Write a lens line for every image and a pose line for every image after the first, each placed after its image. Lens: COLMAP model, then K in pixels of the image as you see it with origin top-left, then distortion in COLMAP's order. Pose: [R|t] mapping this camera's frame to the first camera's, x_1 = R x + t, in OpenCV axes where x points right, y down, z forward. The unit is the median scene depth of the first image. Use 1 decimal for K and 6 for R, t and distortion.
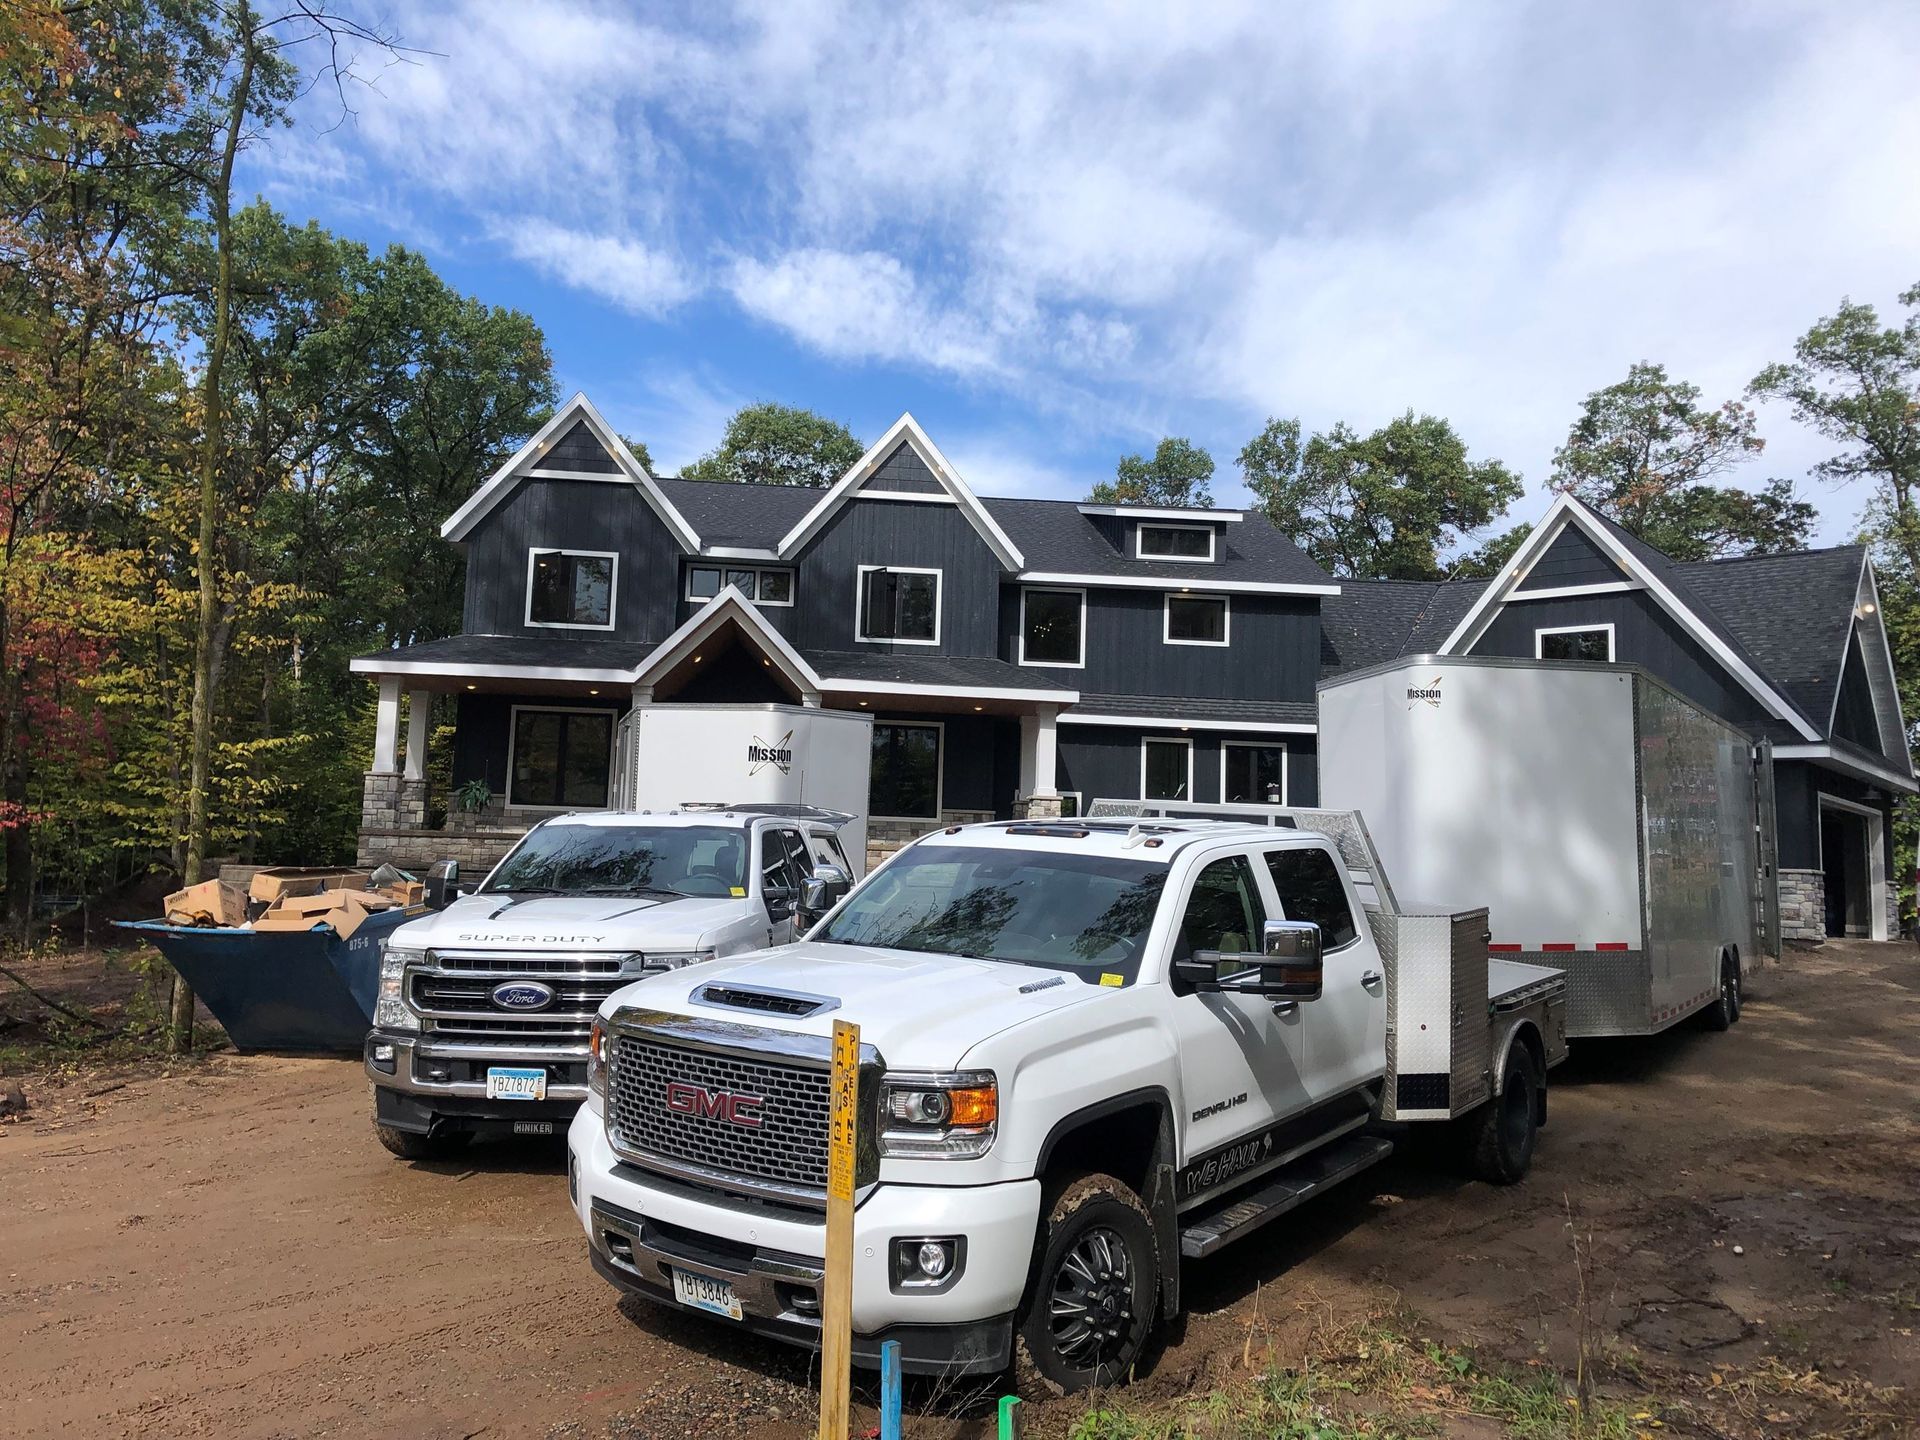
lens RADIAL K [[1623.5, 0, 964.1], [0, 1623.5, 722.4], [0, 0, 1]] dist [0.059544, -0.057736]
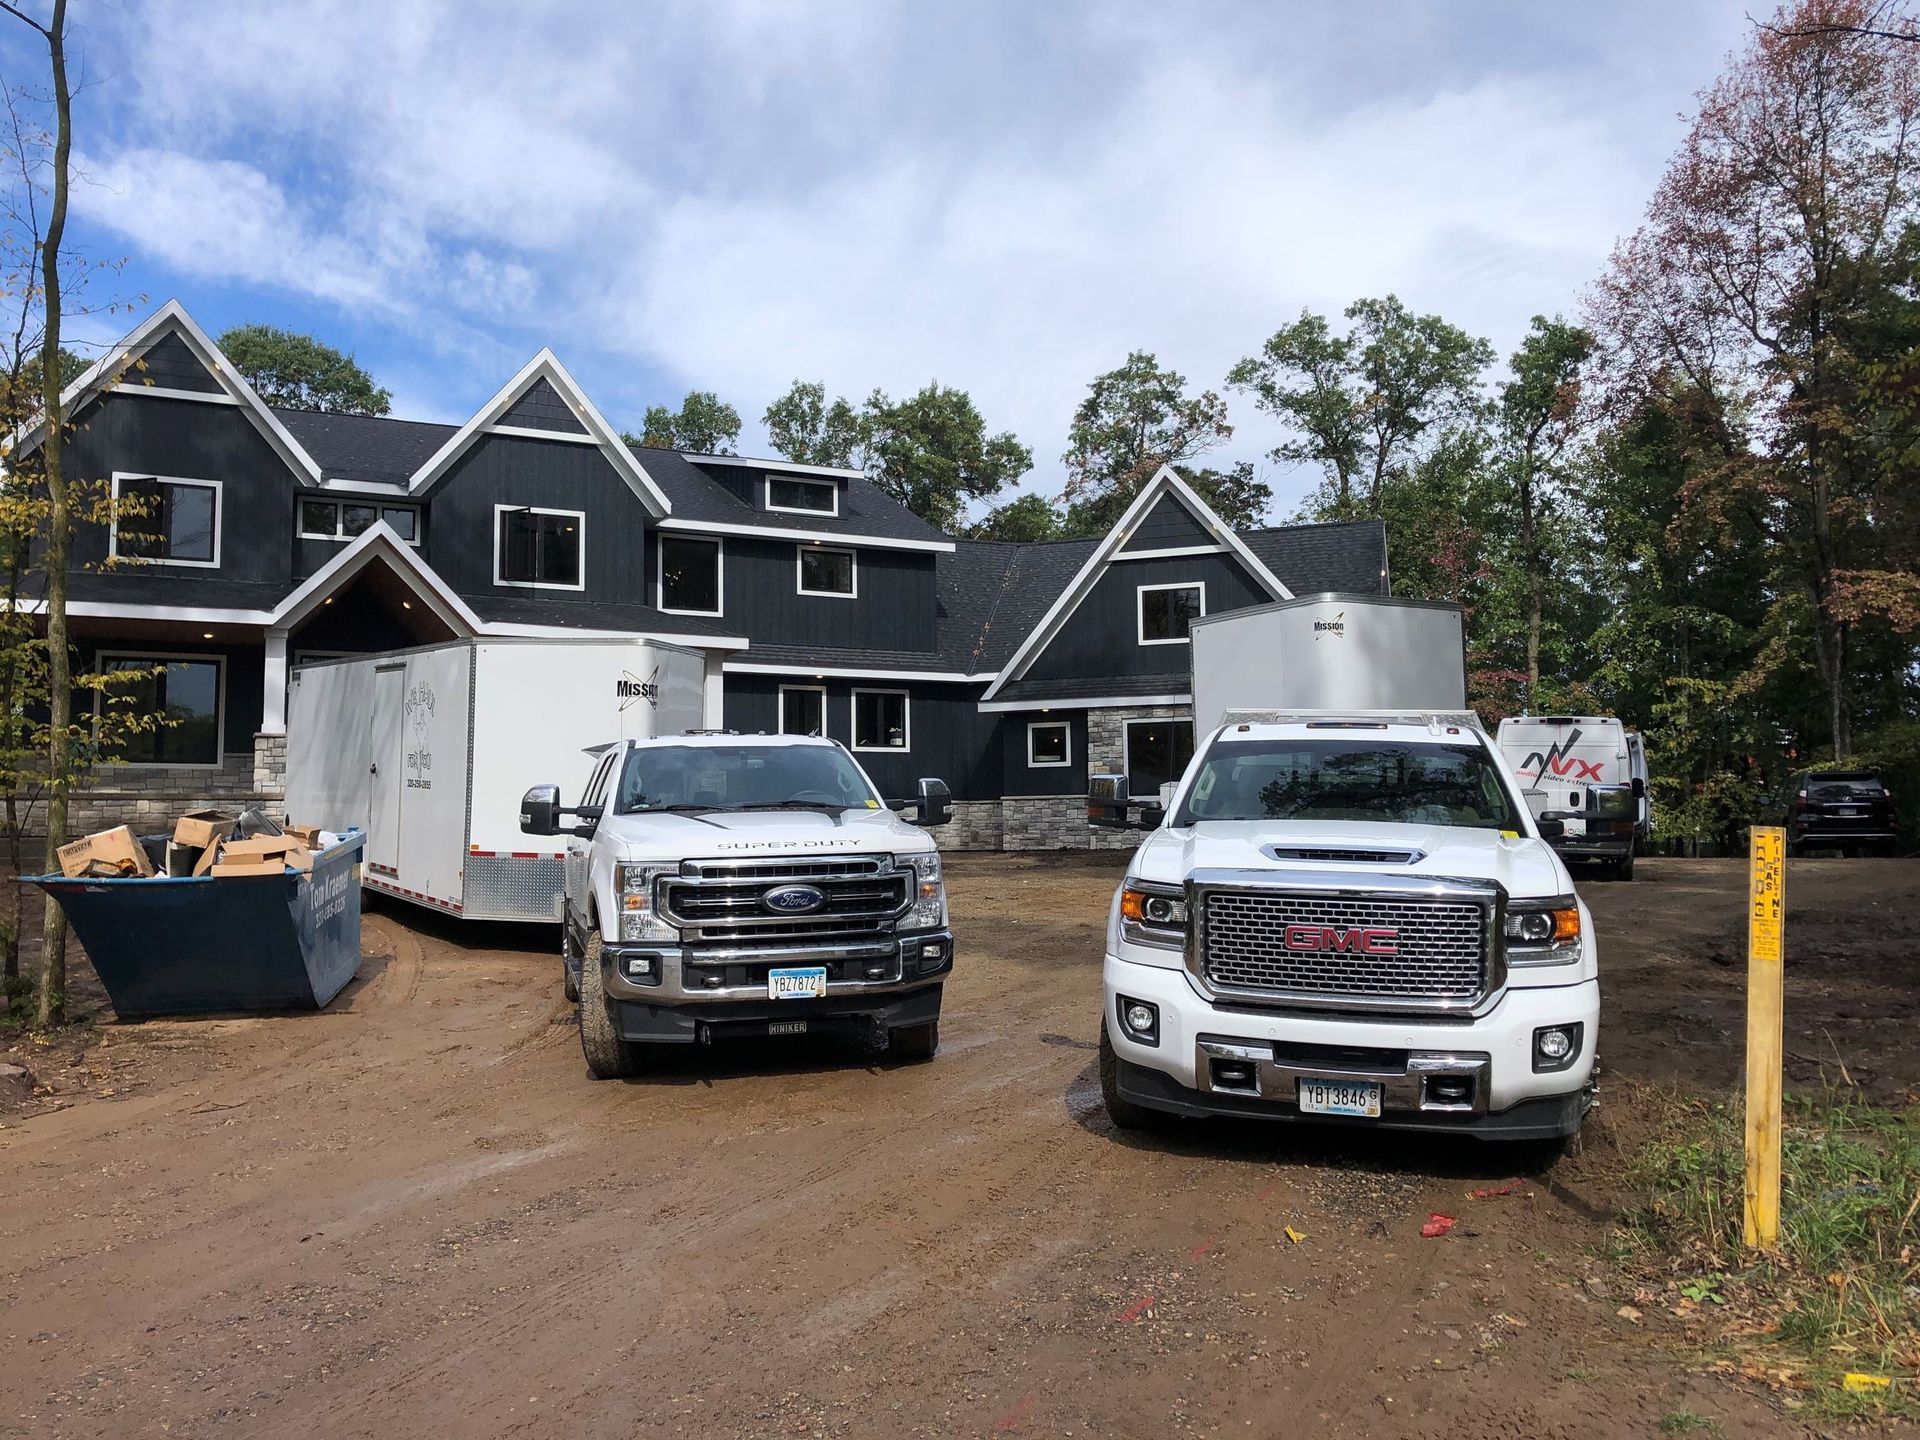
lens RADIAL K [[1623.5, 0, 976.6], [0, 1623.5, 729.6], [0, 0, 1]] dist [0.059544, -0.057736]
pose [[0.933139, -0.014105, 0.359238, -0.141006], [0.004013, 0.999576, 0.028824, 0.008031], [-0.359492, -0.025455, 0.932801, -0.000349]]
